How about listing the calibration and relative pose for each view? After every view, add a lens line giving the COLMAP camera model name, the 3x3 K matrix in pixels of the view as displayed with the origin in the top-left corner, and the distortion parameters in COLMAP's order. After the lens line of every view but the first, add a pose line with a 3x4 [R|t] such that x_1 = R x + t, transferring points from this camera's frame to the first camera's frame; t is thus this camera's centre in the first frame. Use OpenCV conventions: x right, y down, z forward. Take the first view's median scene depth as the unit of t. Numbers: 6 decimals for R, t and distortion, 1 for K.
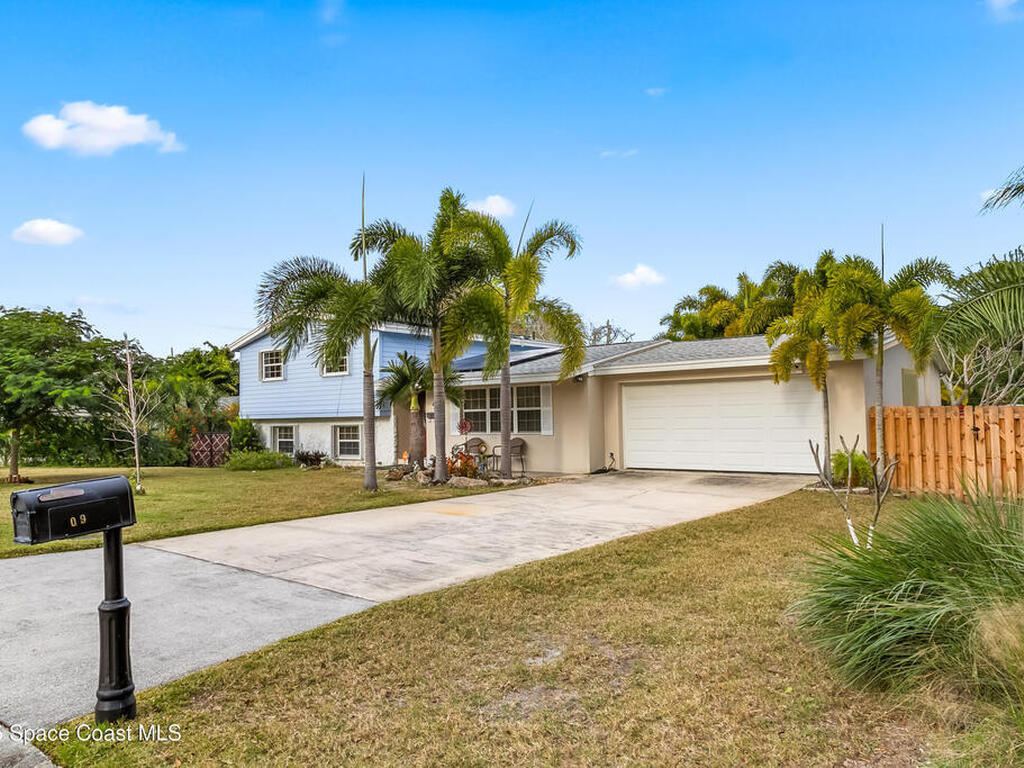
lens RADIAL K [[751.1, 0, 508.7], [0, 751.1, 377.8], [0, 0, 1]] dist [0.009346, 0.002273]
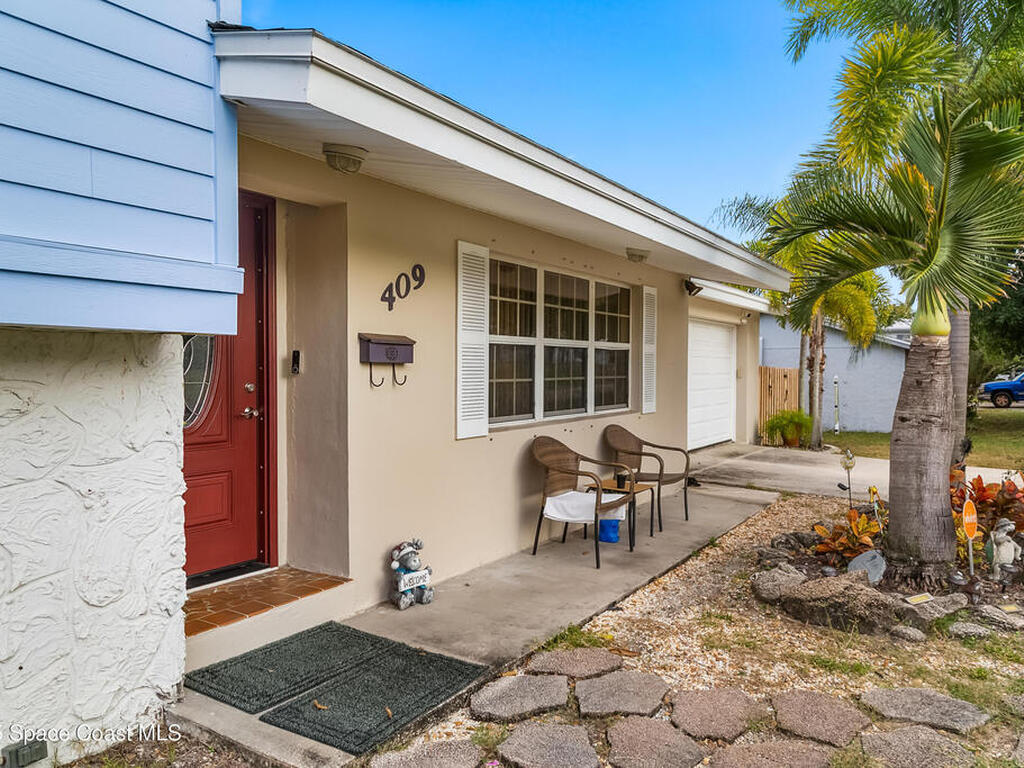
lens RADIAL K [[751.1, 0, 508.7], [0, 751.1, 377.8], [0, 0, 1]] dist [0.009346, 0.002273]
pose [[-0.122340, 0.004743, 0.992477, -0.321974], [-0.053863, 0.998483, -0.011411, 0.061544], [-0.991026, -0.054854, -0.121898, 1.044334]]
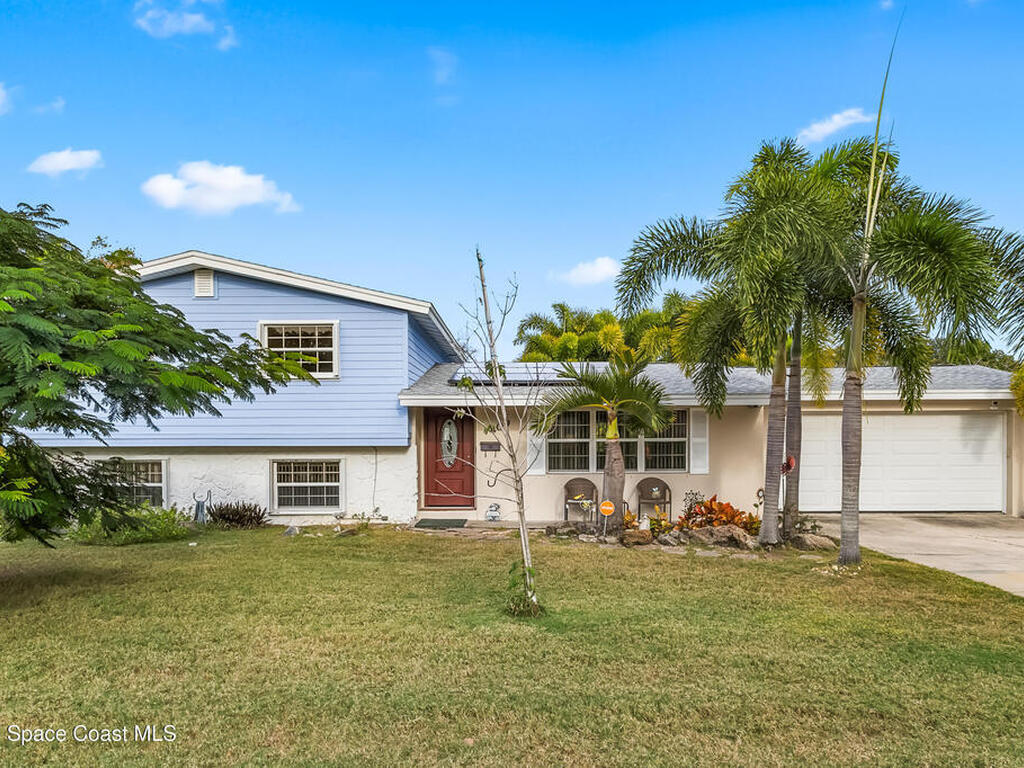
lens RADIAL K [[733.5, 0, 518.7], [0, 733.5, 437.9], [0, 0, 1]] dist [-0.001061, 0.000352]
pose [[0.772944, 0.026272, 0.633930, -0.533096], [-0.044400, 0.998933, 0.012737, 0.035067], [-0.632919, -0.037992, 0.773286, 0.492357]]
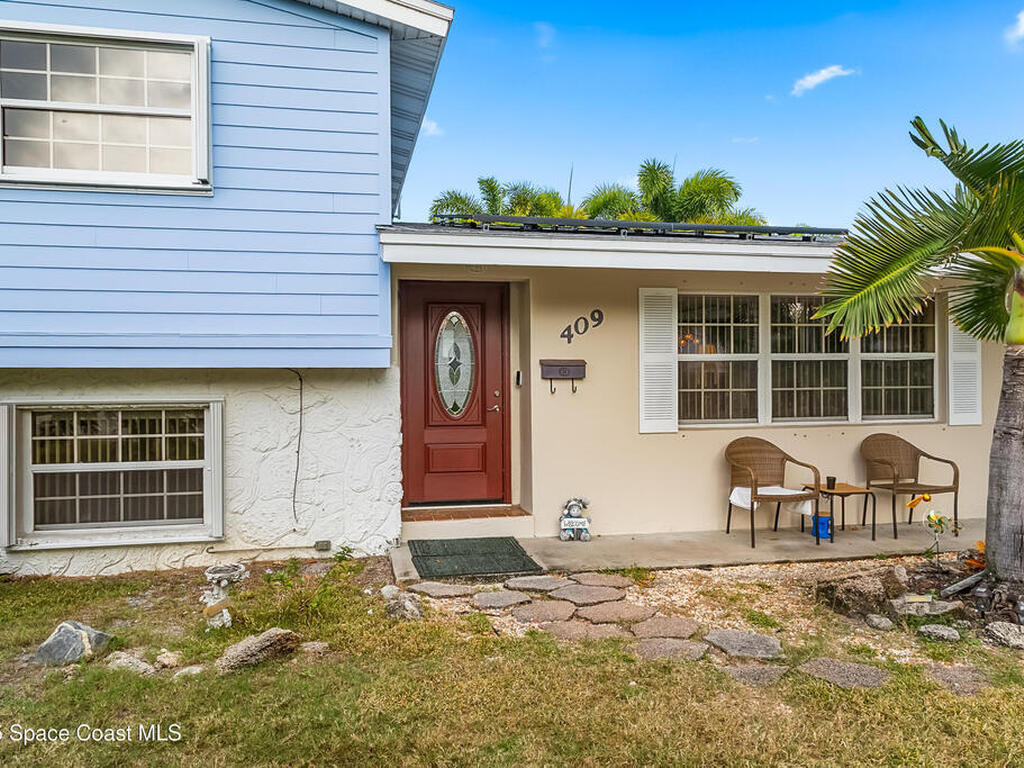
lens RADIAL K [[751.1, 0, 508.7], [0, 751.1, 377.8], [0, 0, 1]] dist [0.009346, 0.002273]
pose [[0.628531, 0.014874, 0.777643, -0.372329], [-0.045802, 0.998790, 0.017916, 0.051917], [-0.776435, -0.046879, 0.628451, 0.868933]]
